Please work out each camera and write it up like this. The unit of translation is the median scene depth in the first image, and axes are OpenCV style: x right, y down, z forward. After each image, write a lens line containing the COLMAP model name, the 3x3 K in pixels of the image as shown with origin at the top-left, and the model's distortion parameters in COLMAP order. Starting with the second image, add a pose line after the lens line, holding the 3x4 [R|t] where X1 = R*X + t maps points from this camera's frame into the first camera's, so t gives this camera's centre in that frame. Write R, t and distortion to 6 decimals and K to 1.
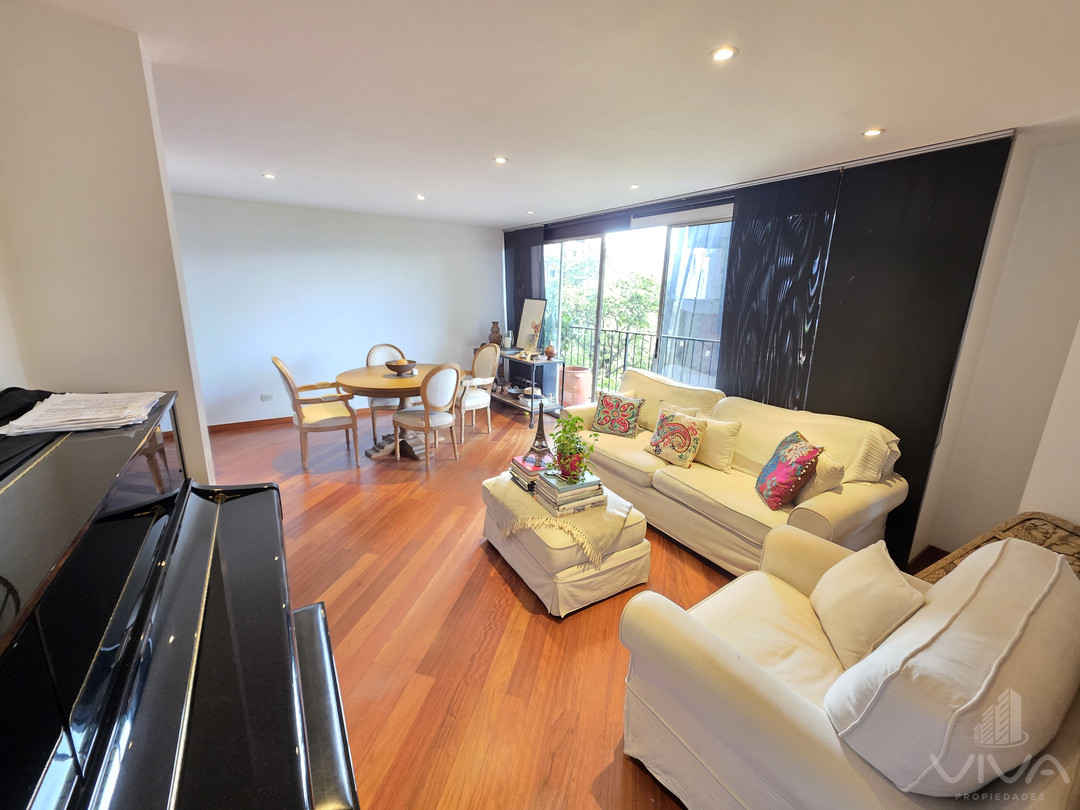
lens RADIAL K [[430.3, 0, 531.5], [0, 430.3, 390.9], [0, 0, 1]] dist [0.002247, 0.000060]
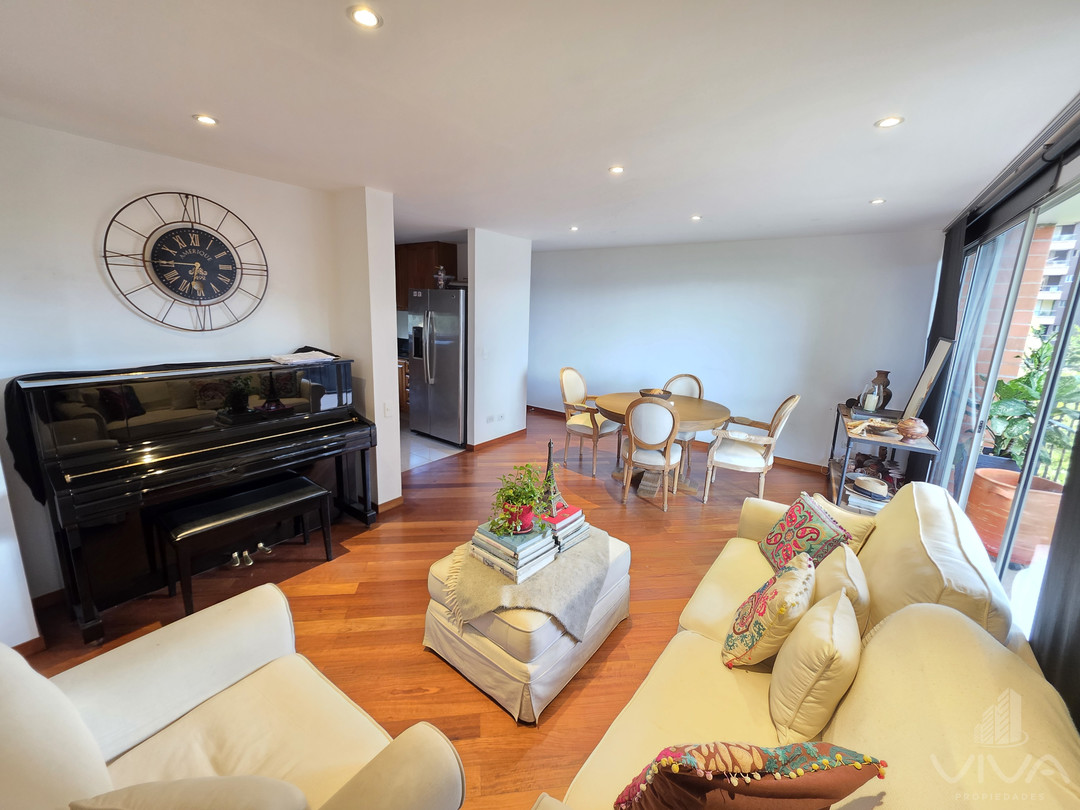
lens RADIAL K [[430.3, 0, 531.5], [0, 430.3, 390.9], [0, 0, 1]] dist [0.002247, 0.000060]
pose [[0.351306, 0.168868, -0.920906, 0.537357], [-0.236872, 0.967631, 0.087075, -0.094869], [0.905801, 0.187547, 0.379935, 0.419808]]
